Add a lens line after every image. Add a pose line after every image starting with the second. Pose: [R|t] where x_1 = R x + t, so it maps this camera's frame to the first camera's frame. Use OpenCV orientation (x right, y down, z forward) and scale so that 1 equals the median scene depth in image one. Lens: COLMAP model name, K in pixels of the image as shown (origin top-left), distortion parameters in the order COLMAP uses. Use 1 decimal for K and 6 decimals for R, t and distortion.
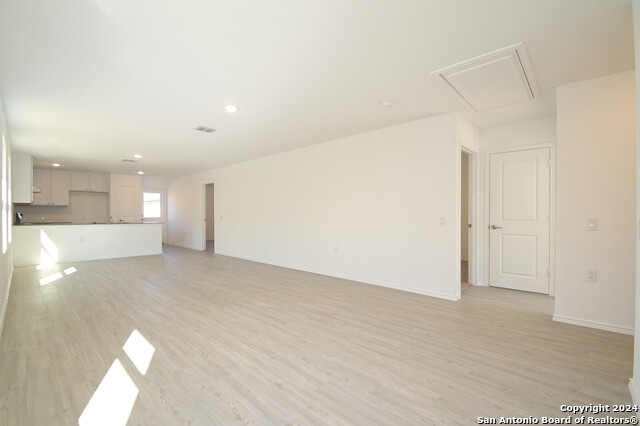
lens RADIAL K [[290.9, 0, 317.7], [0, 290.9, 215.2], [0, 0, 1]] dist [0.009409, -0.000824]
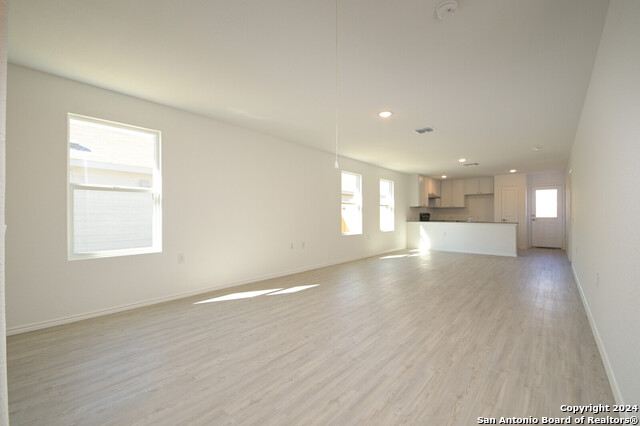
lens RADIAL K [[290.9, 0, 315.5], [0, 290.9, 213.7], [0, 0, 1]] dist [0.009409, -0.000824]
pose [[0.022285, -0.007614, -0.999723, 0.909523], [0.000085, 0.999971, -0.007614, 0.009027], [0.999752, 0.000085, 0.022285, 0.849659]]
